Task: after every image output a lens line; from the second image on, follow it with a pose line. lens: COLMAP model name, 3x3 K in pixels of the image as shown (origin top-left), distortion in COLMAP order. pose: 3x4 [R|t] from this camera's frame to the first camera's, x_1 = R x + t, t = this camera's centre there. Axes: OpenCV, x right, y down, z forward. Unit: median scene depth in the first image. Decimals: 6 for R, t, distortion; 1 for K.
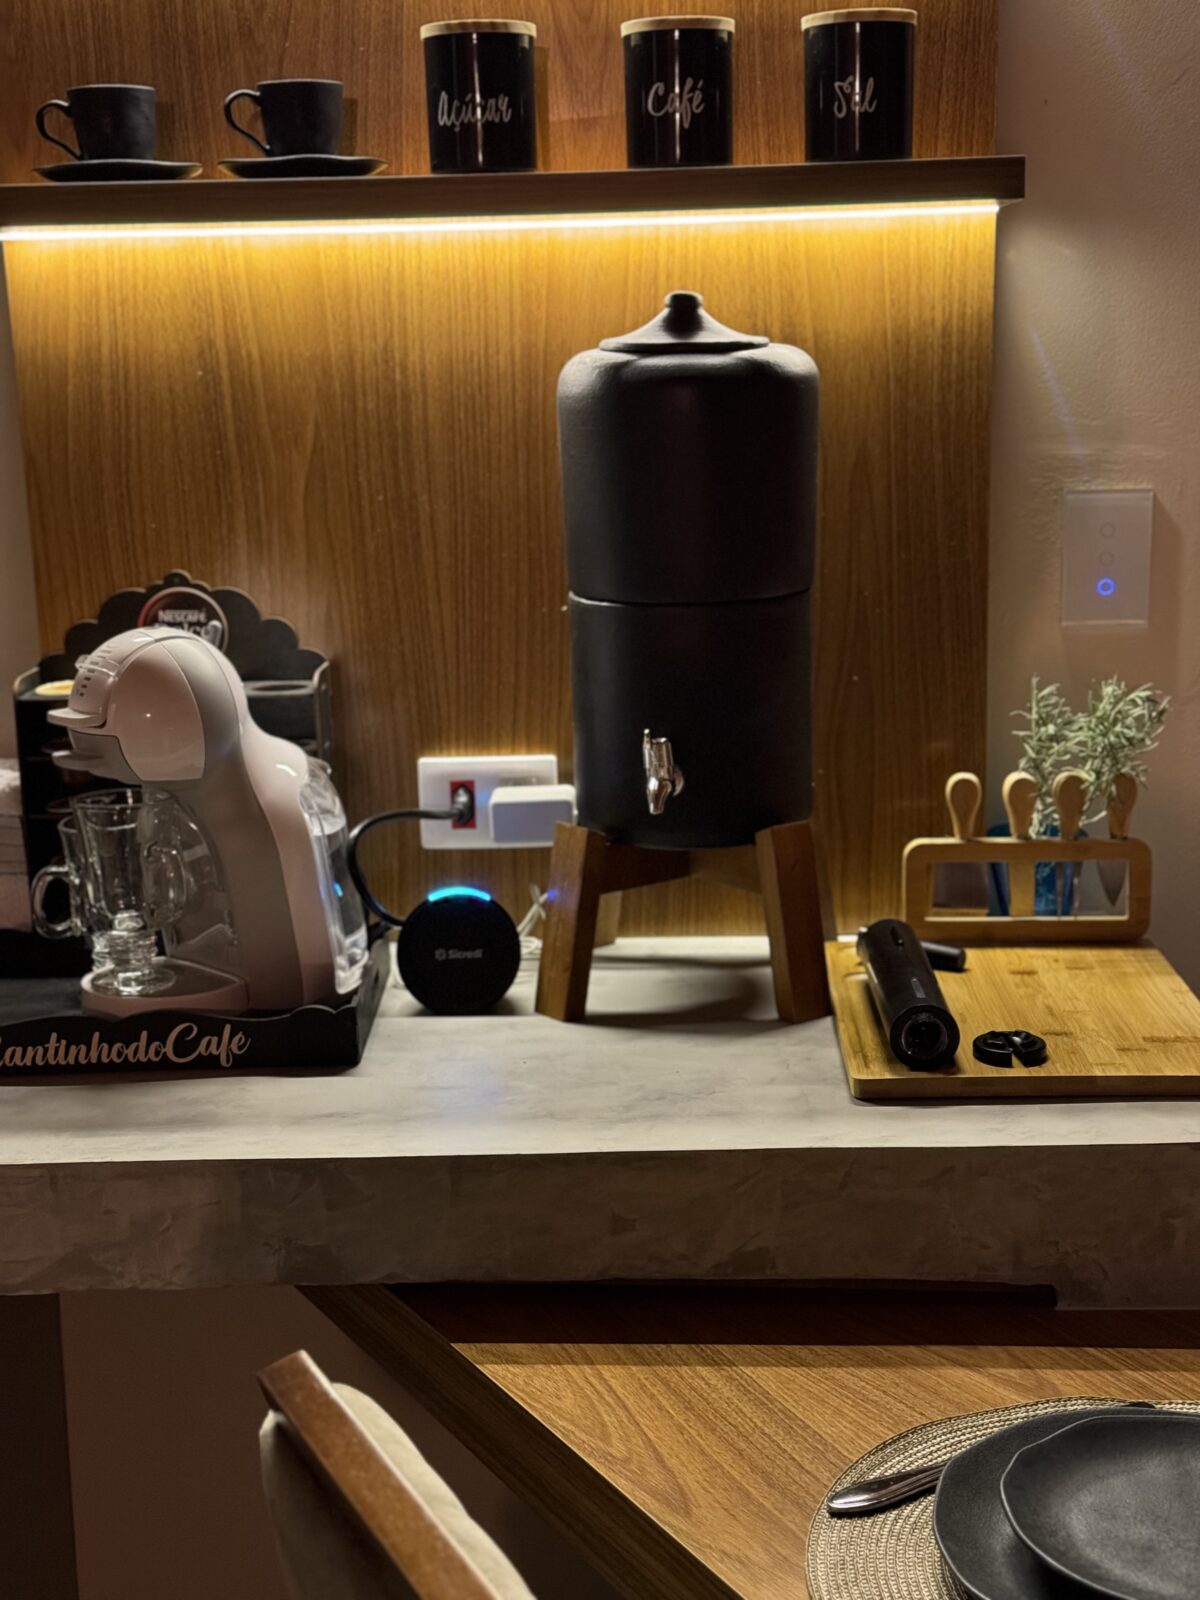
lens RADIAL K [[2226.5, 0, 600.0], [0, 2226.5, 800.0], [0, 0, 1]] dist [-0.000174, -0.002300]
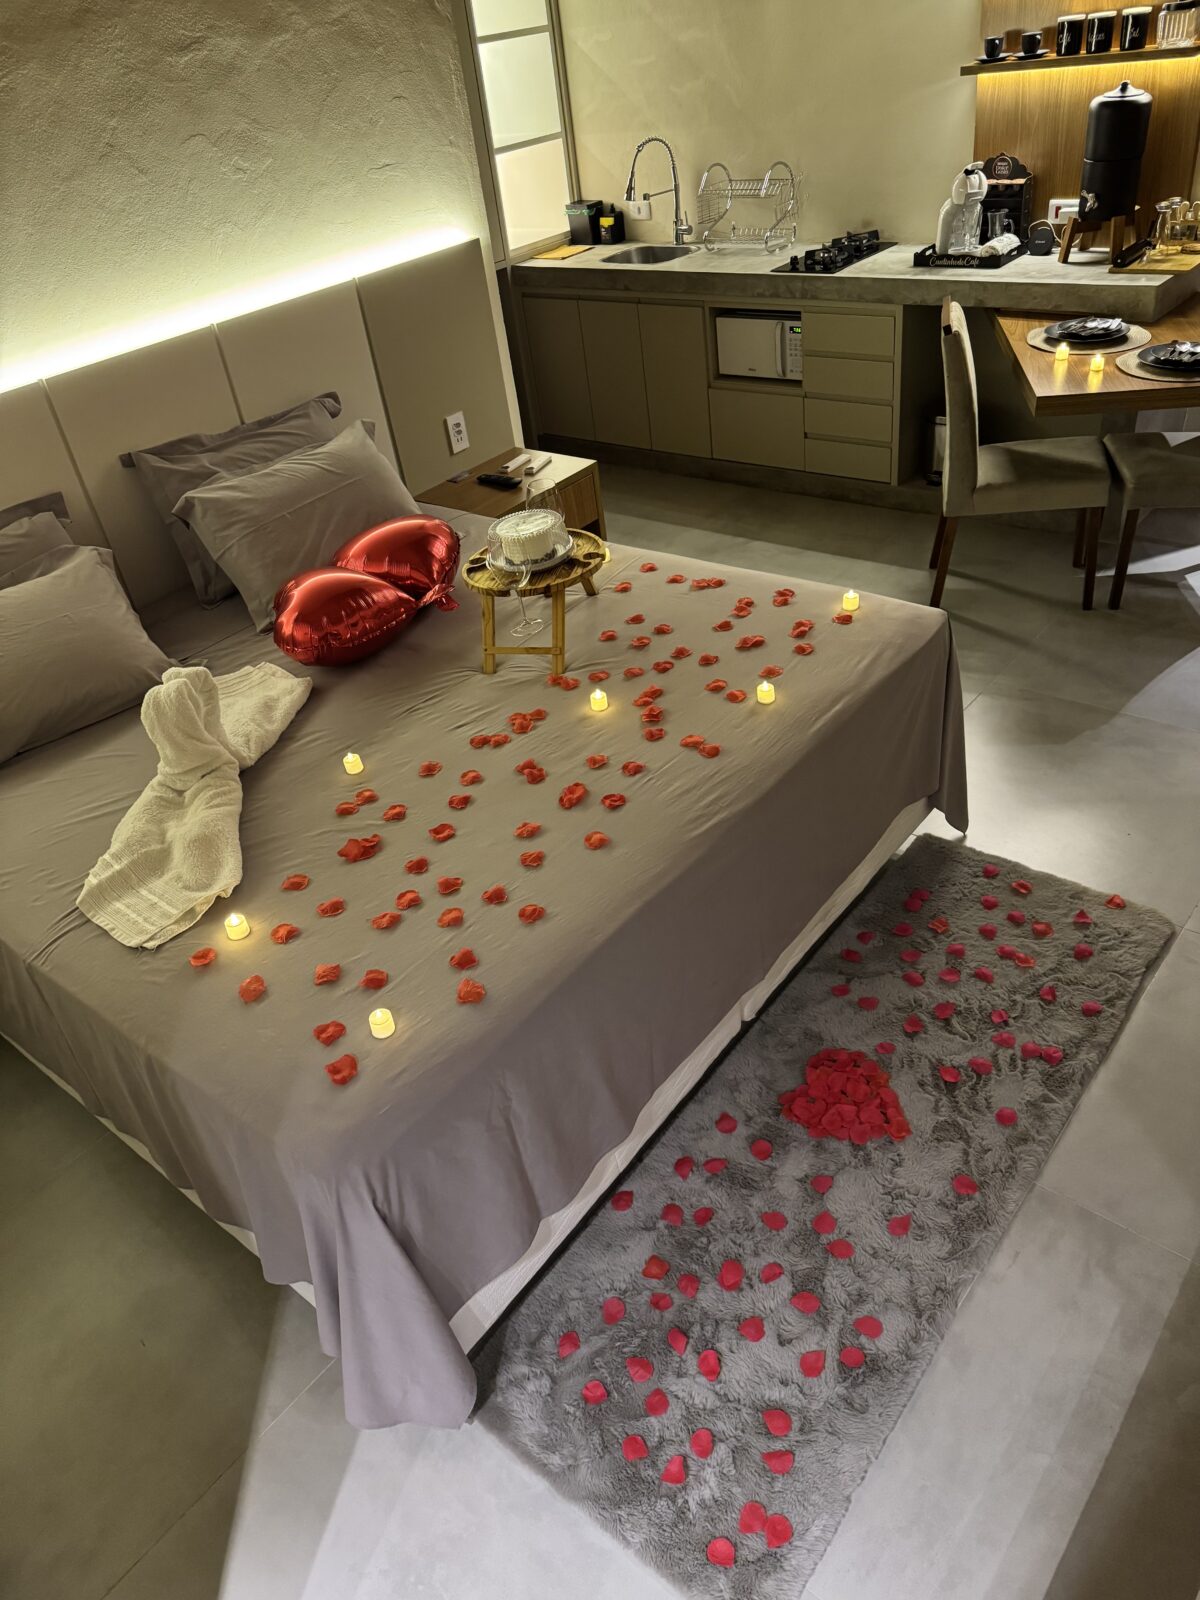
lens RADIAL K [[1136.3, 0, 600.0], [0, 1136.3, 800.0], [0, 0, 1]] dist [0.069650, -0.042176]
pose [[0.789971, 0.293153, -0.538523, 0.880461], [-0.013848, 0.886604, 0.462322, -0.018137], [0.612988, -0.357763, 0.704451, -1.768693]]
